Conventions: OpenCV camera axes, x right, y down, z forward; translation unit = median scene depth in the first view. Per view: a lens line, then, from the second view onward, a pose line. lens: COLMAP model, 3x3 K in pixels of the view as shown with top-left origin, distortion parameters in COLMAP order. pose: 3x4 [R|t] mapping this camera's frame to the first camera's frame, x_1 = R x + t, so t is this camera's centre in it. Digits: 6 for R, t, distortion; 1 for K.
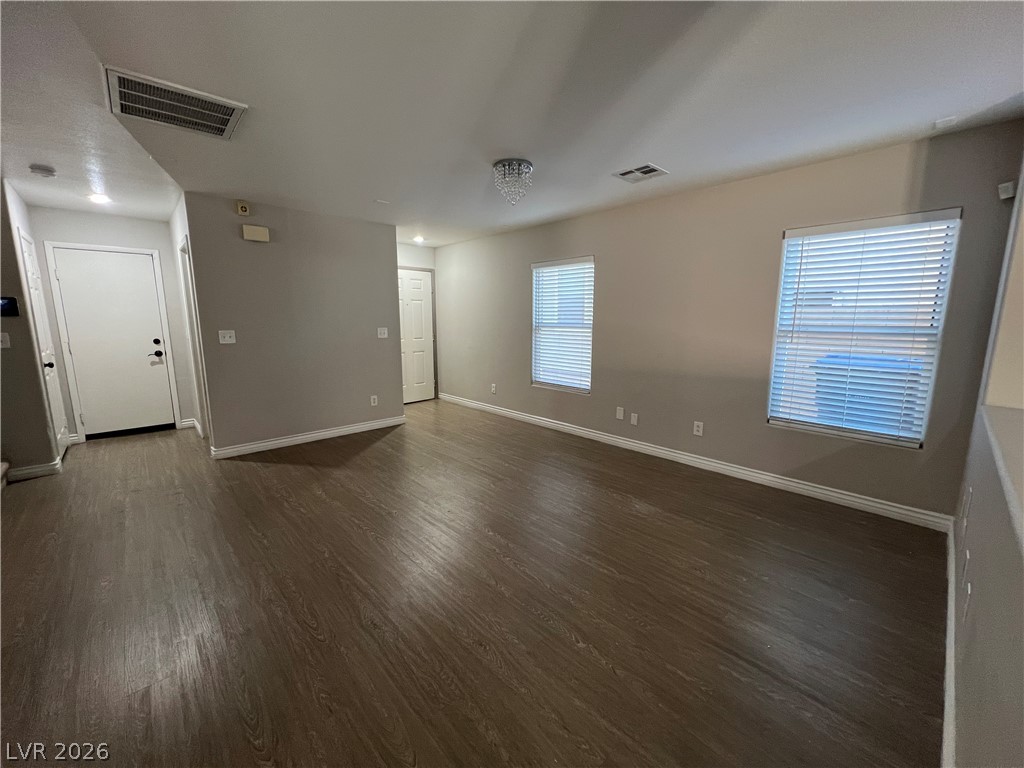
lens RADIAL K [[407.6, 0, 511.8], [0, 407.6, 380.0], [0, 0, 1]] dist [0.001393, 0.000073]
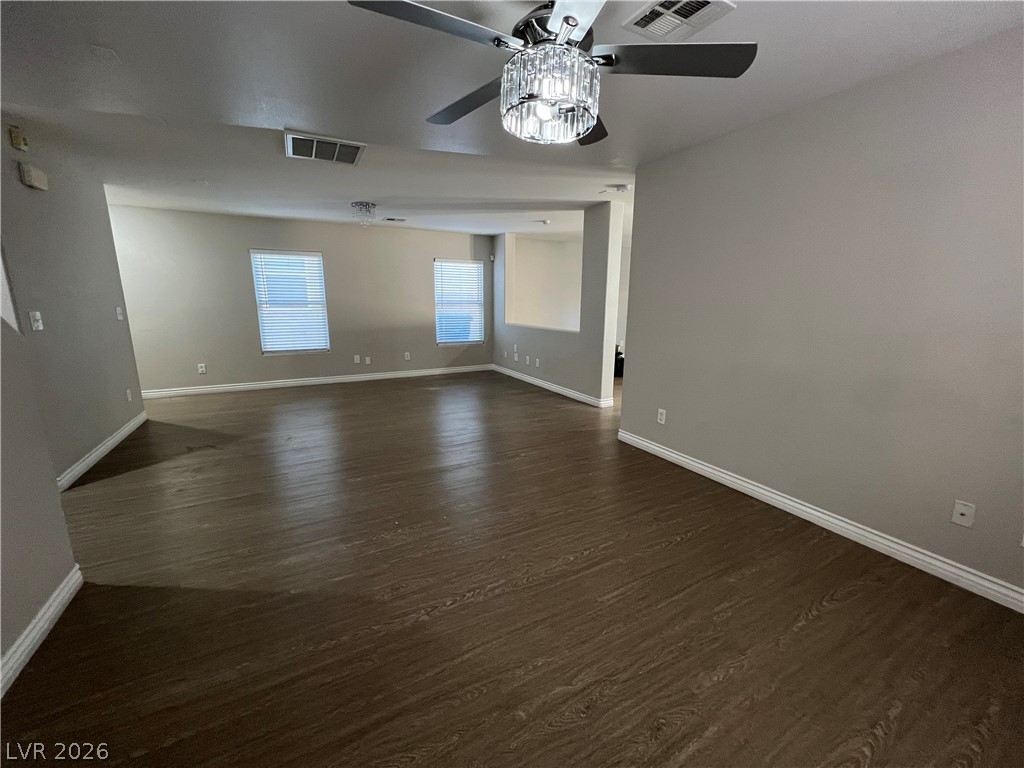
lens RADIAL K [[407.6, 0, 513.8], [0, 407.6, 382.7], [0, 0, 1]] dist [0.001393, 0.000073]
pose [[0.250889, -0.194505, 0.948273, -1.024478], [0.140606, 0.976539, 0.163102, -0.000139], [-0.957750, 0.092413, 0.272352, 0.015600]]
